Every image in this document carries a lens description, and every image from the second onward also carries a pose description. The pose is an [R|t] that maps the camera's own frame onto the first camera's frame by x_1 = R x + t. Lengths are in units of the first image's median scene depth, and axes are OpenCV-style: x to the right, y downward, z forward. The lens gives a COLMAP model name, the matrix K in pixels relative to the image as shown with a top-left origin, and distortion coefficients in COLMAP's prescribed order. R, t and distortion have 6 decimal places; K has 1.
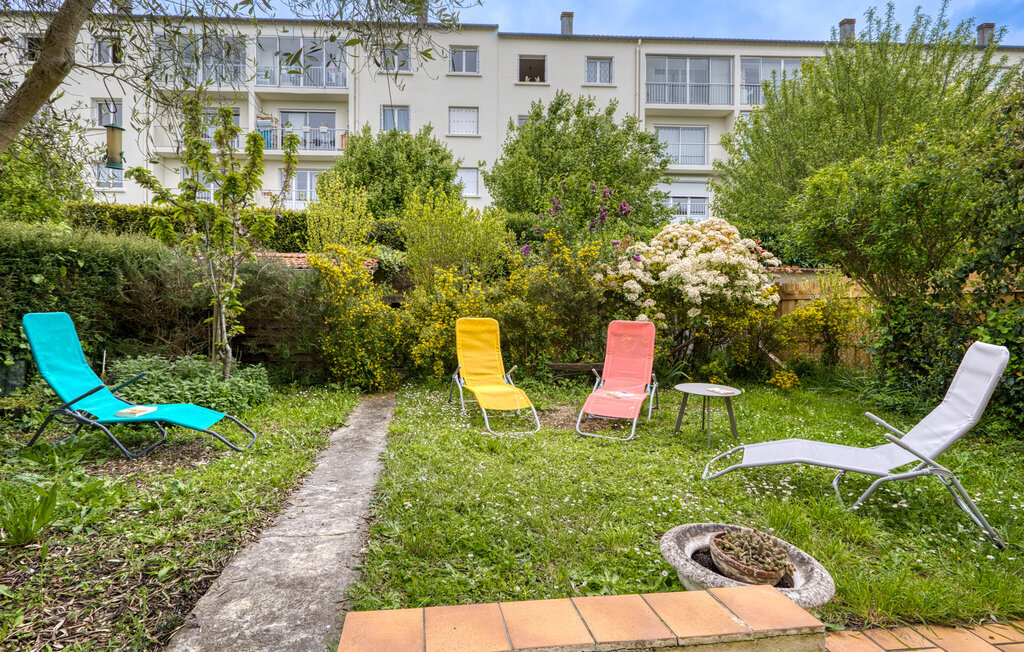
lens RADIAL K [[476.4, 0, 481.1], [0, 476.4, 304.3], [0, 0, 1]] dist [0.000963, -0.000177]
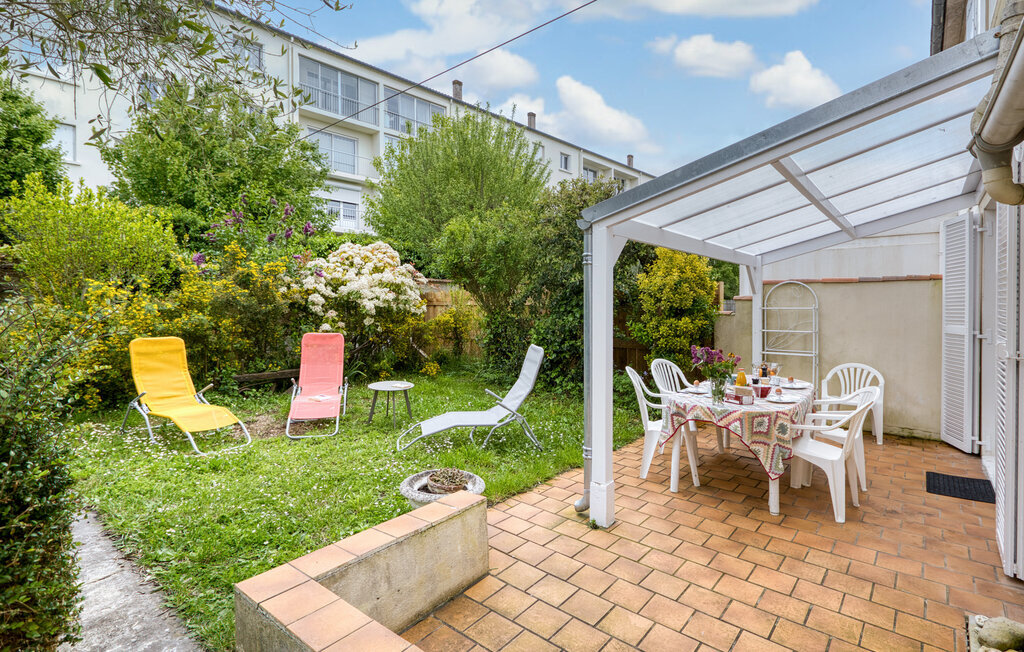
lens RADIAL K [[476.4, 0, 481.1], [0, 476.4, 304.3], [0, 0, 1]] dist [0.000963, -0.000177]
pose [[0.761625, -0.016904, 0.647798, -0.128565], [0.009403, 0.999843, 0.015035, -0.044178], [-0.647950, -0.005359, 0.761664, -0.117792]]
